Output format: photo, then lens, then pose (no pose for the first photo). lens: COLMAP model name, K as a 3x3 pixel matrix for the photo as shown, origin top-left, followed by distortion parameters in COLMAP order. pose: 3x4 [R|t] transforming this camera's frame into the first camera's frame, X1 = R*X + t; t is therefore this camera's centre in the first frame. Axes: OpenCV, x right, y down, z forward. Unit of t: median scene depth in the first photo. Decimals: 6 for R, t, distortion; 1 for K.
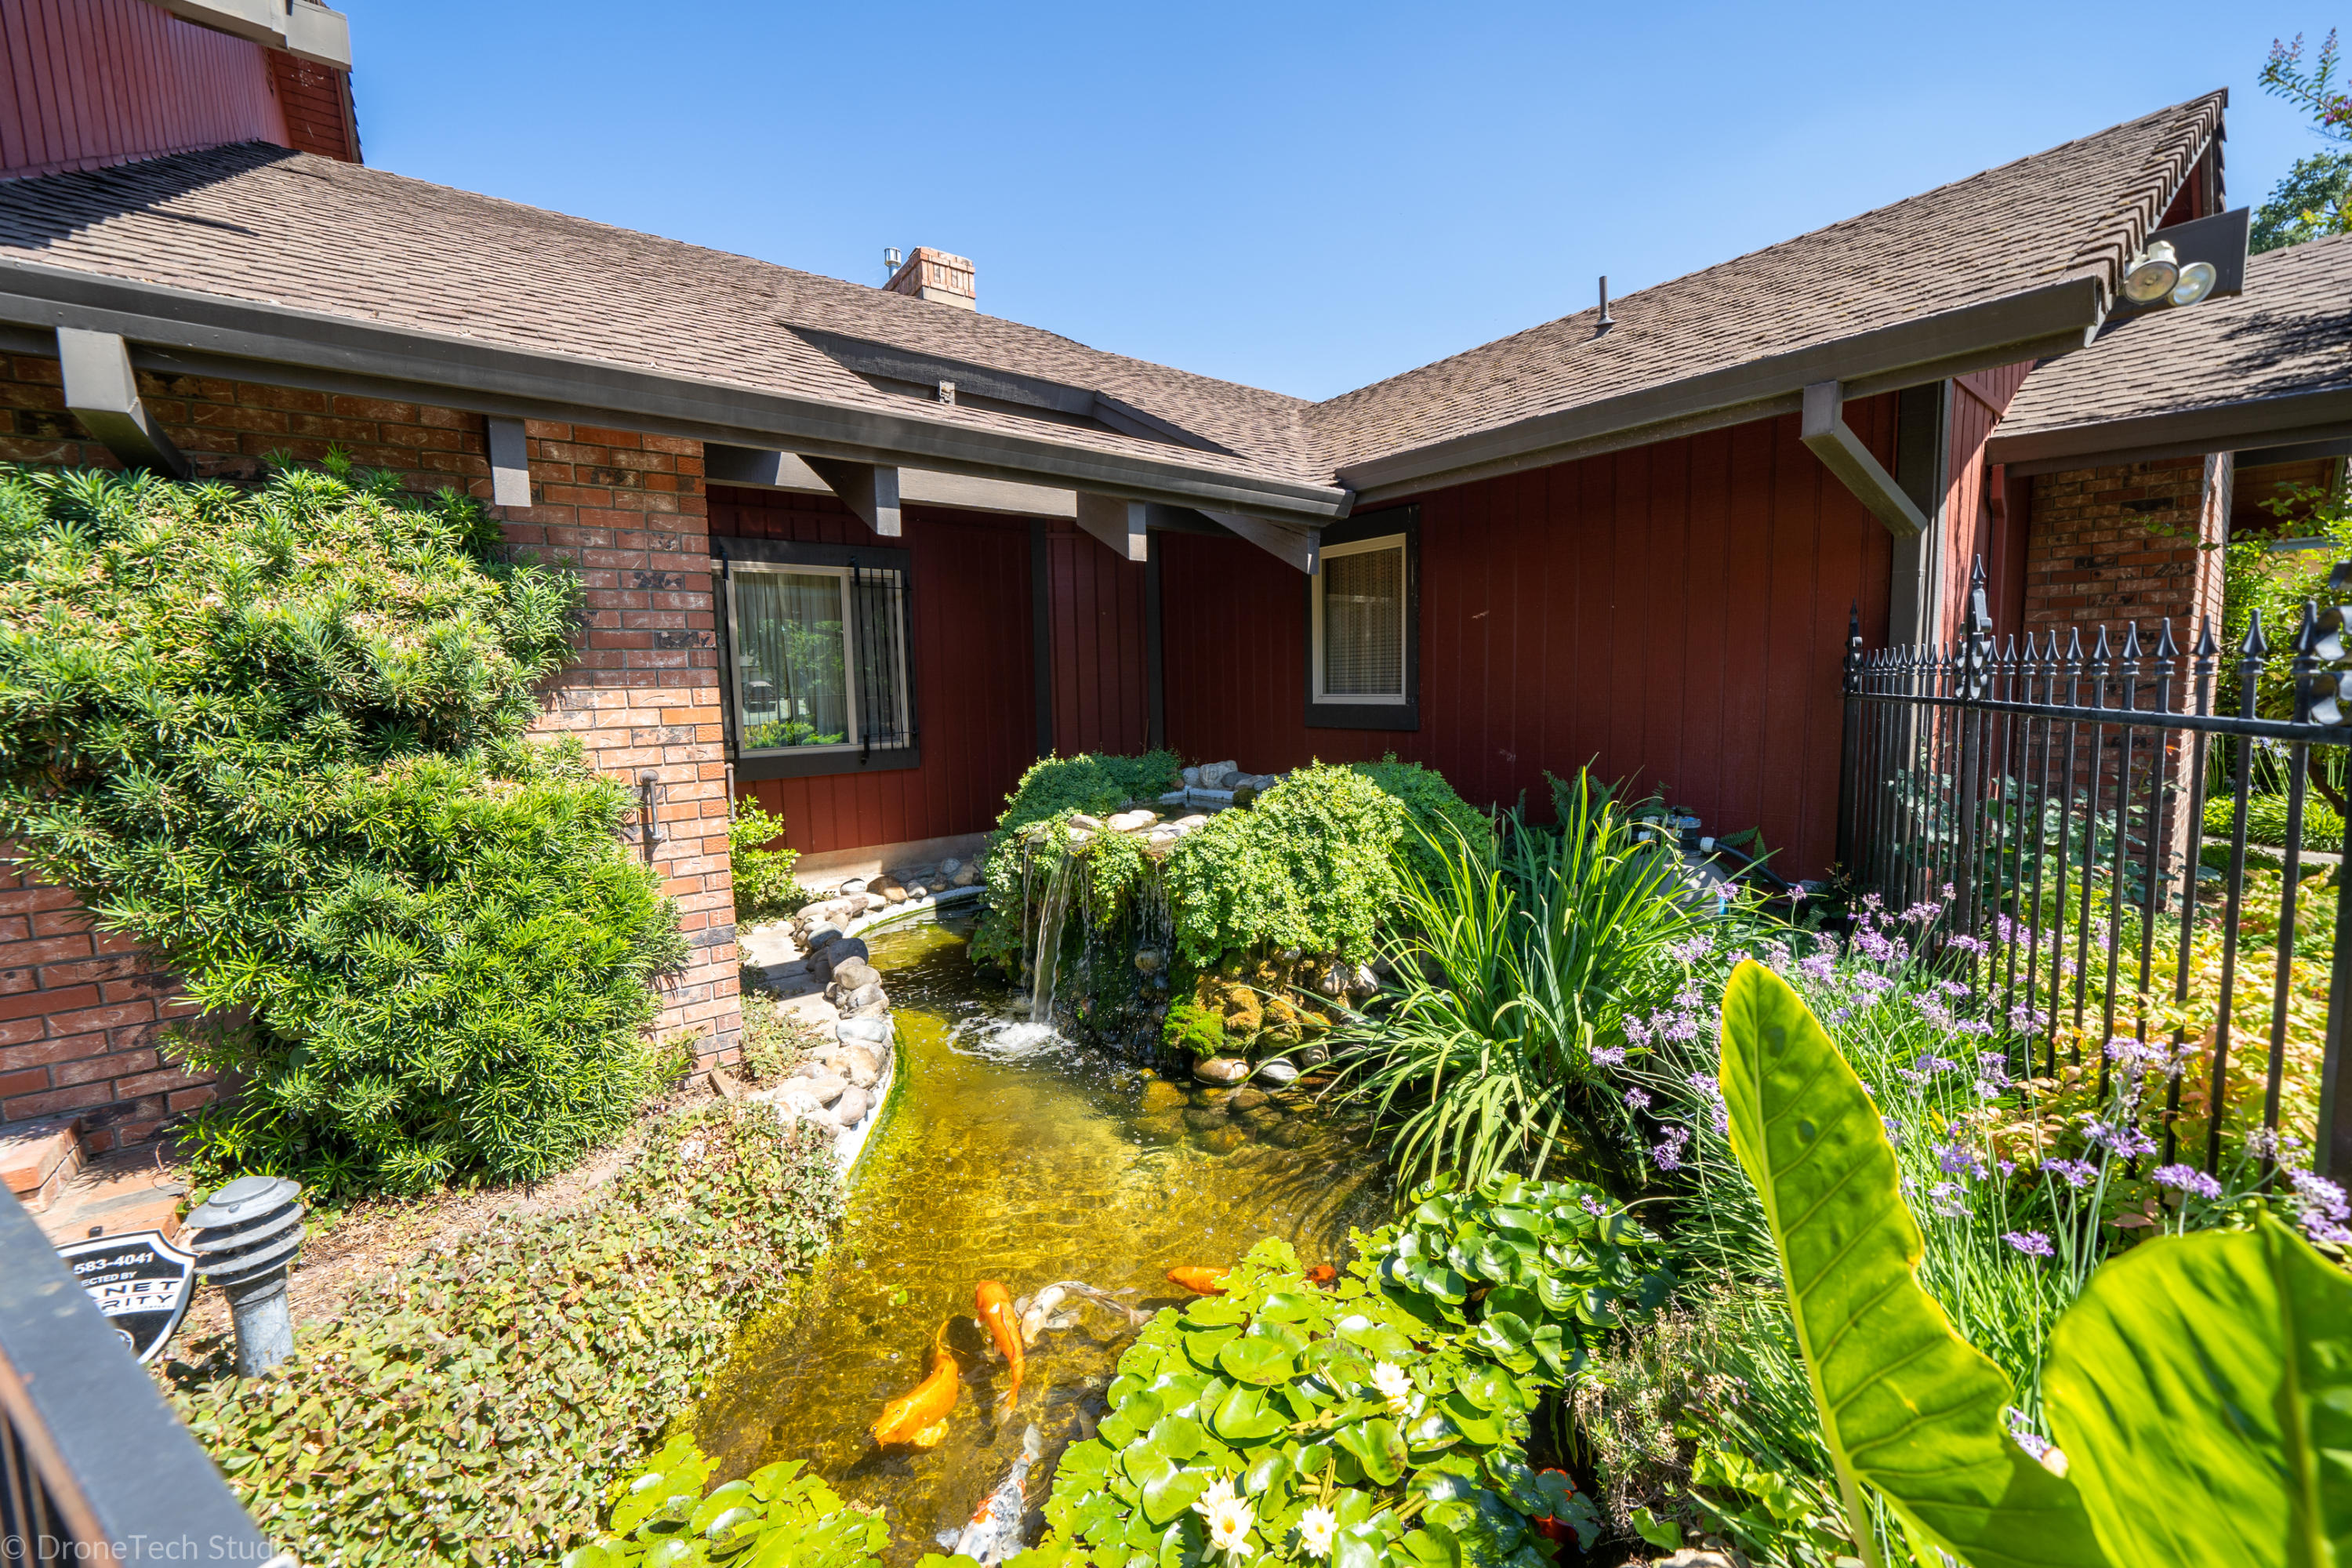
lens RADIAL K [[900.7, 0, 1173.4], [0, 900.7, 760.7], [0, 0, 1]] dist [-0.013960, 0.000824]
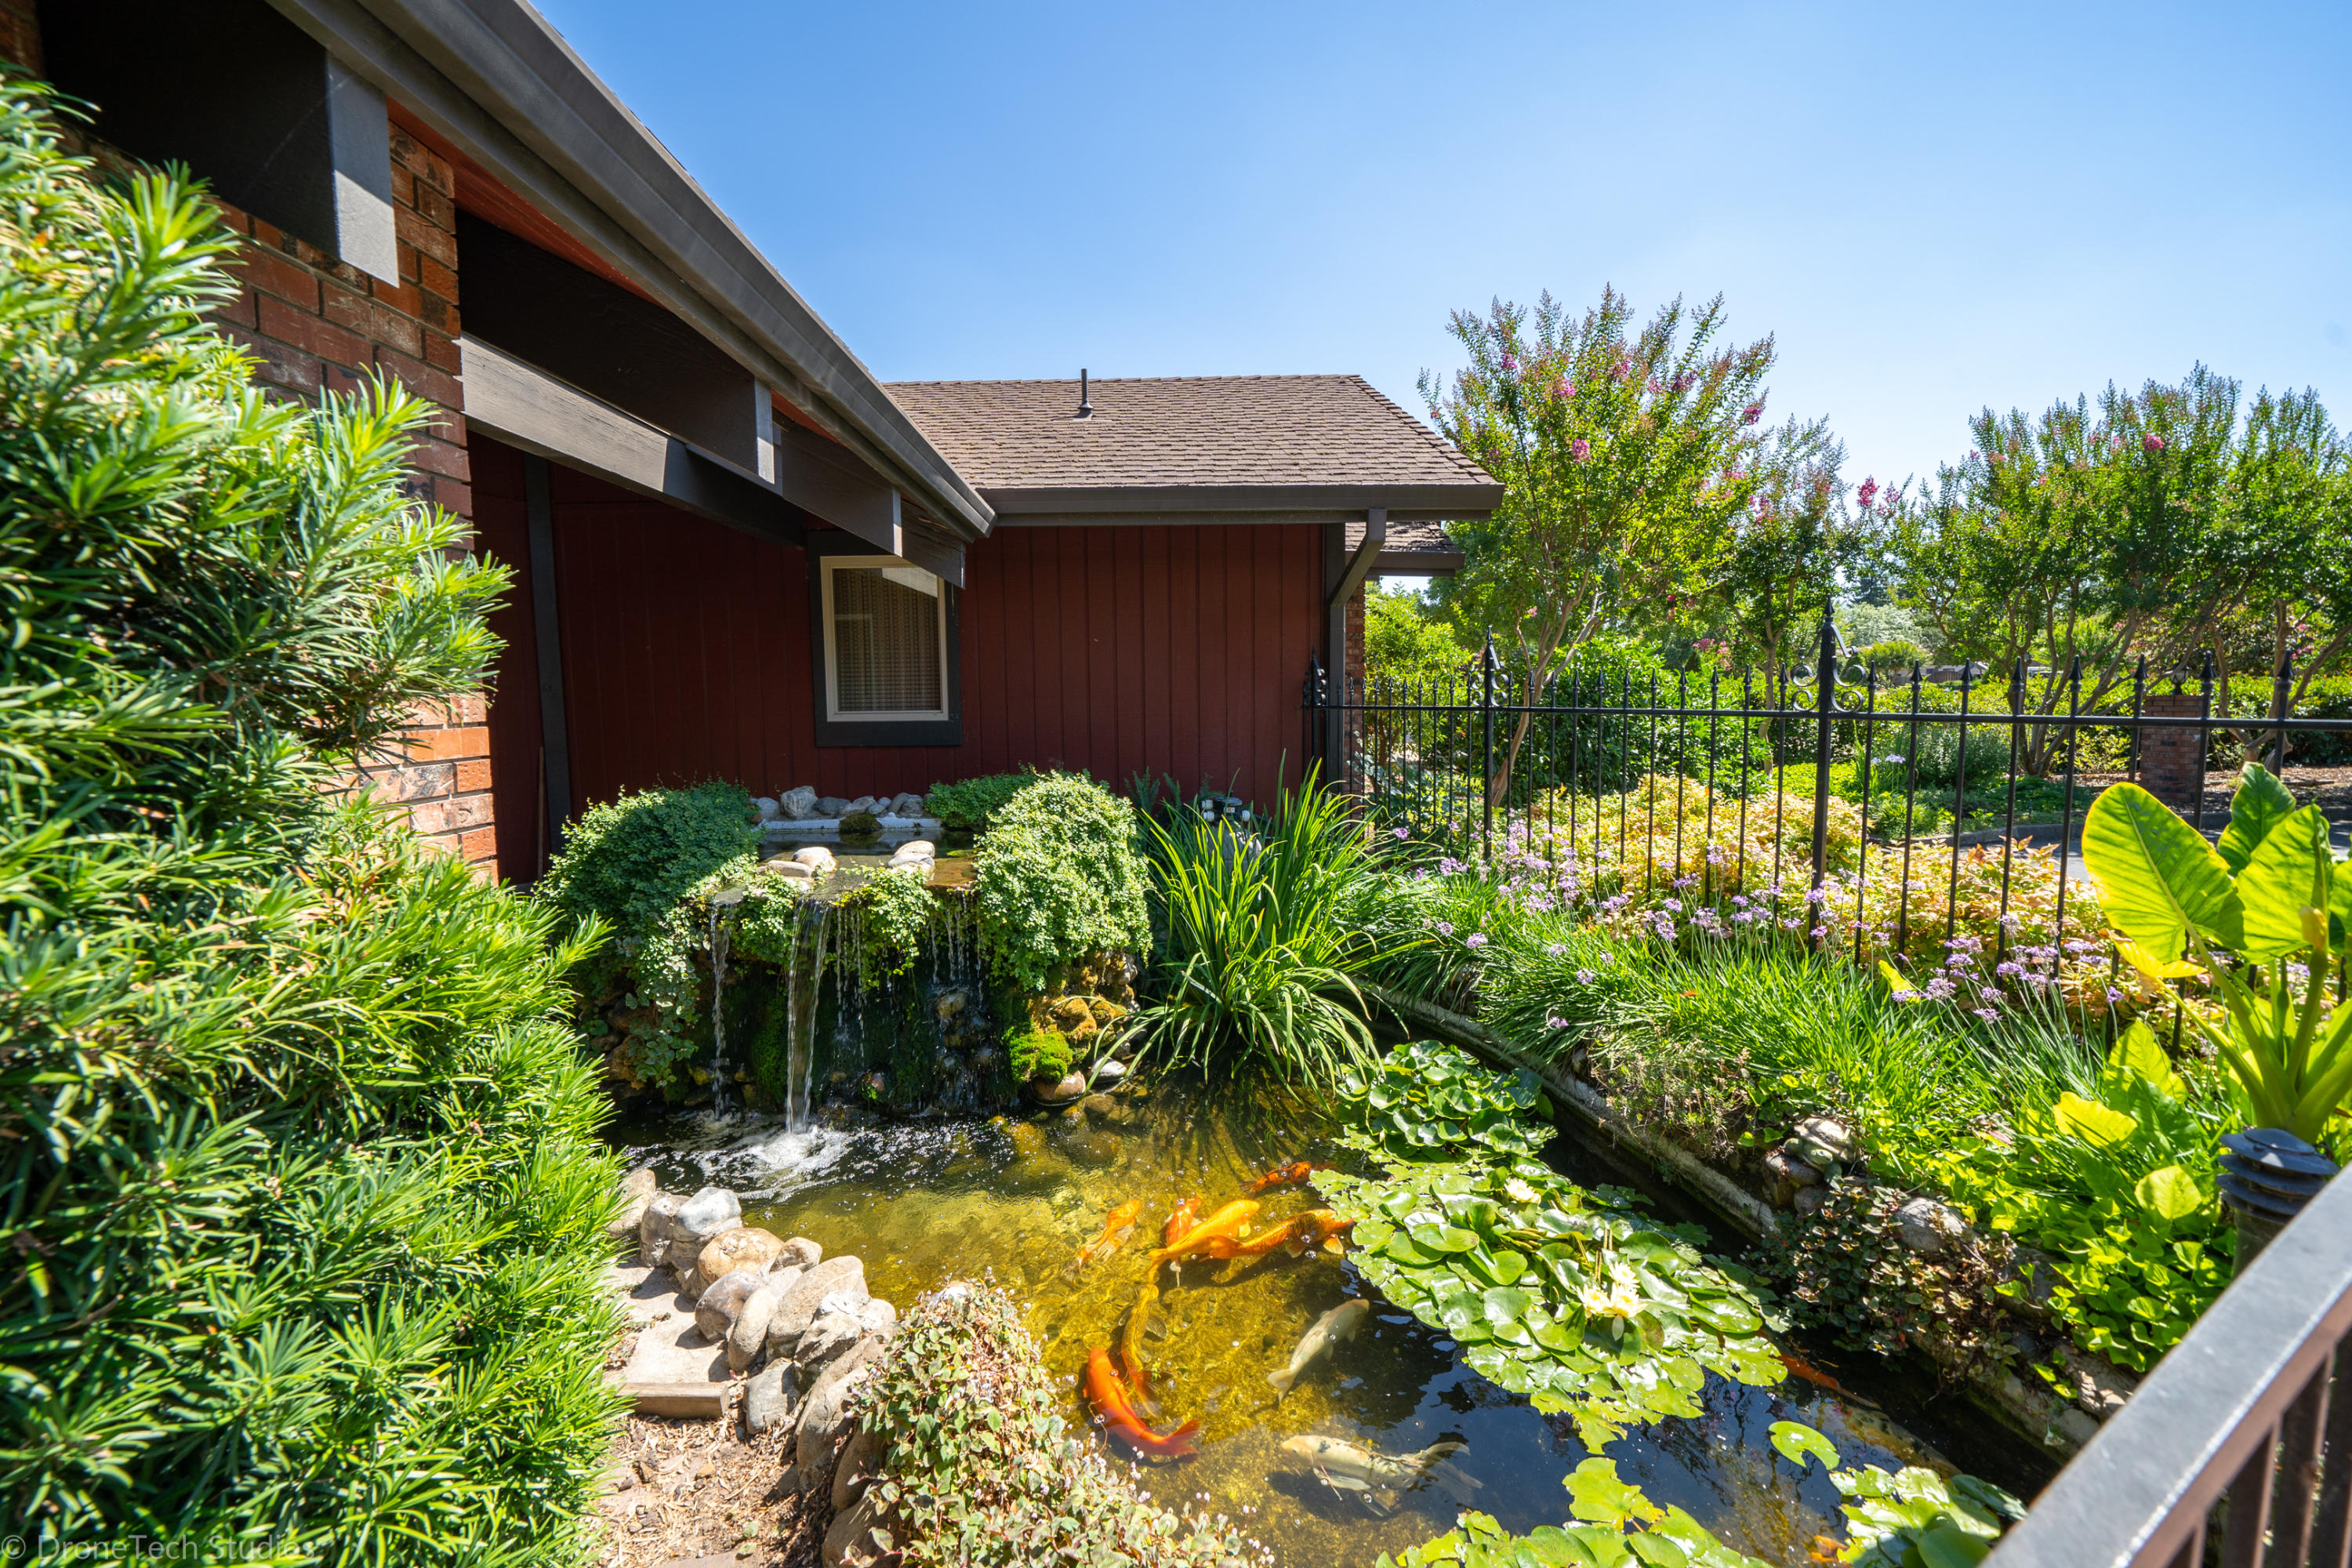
lens RADIAL K [[861.2, 0, 1173.7], [0, 861.2, 754.6], [0, 0, 1]] dist [-0.027297, 0.002889]
pose [[0.610125, -0.044965, 0.791028, -0.700336], [0.068968, 0.997613, 0.003513, -0.016510], [-0.789298, 0.052413, 0.611770, 0.369154]]
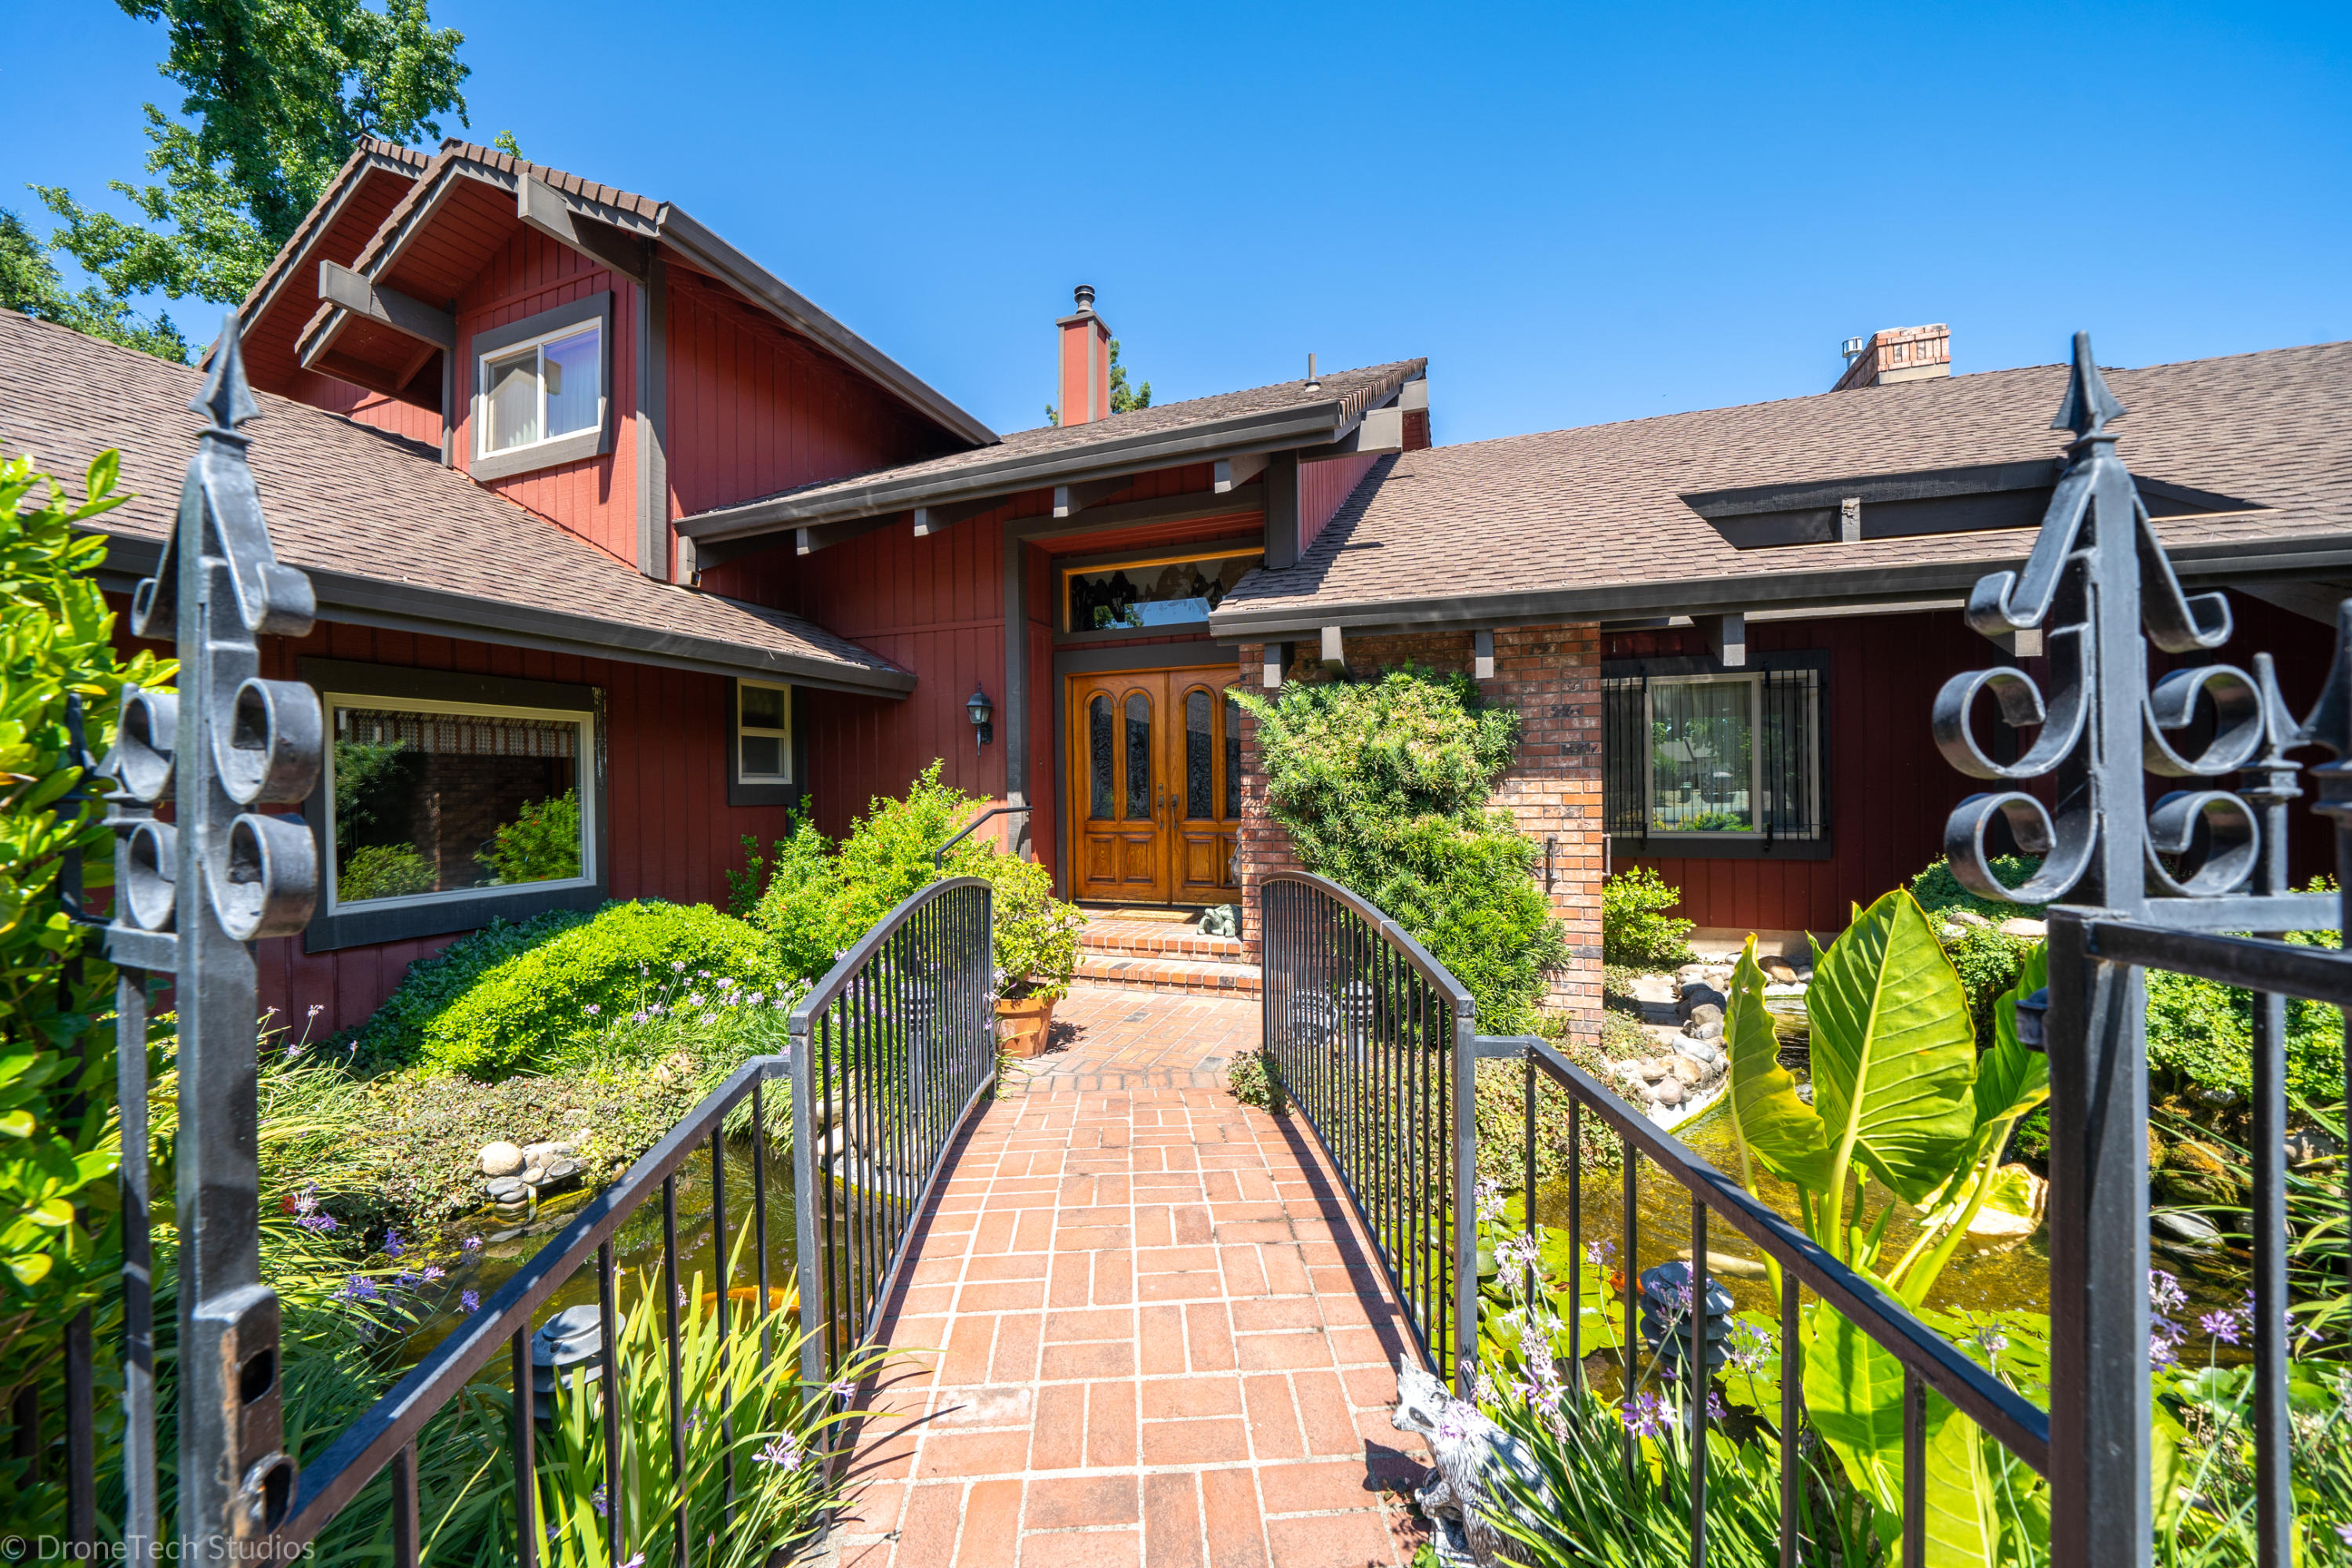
lens RADIAL K [[812.0, 0, 1174.0], [0, 812.0, 800.1], [0, 0, 1]] dist [-0.025099, 0.002483]
pose [[0.525508, 0.031253, -0.850214, 0.261797], [-0.076729, 0.996994, -0.010777, 0.018896], [0.847321, 0.070899, 0.526327, -0.296650]]
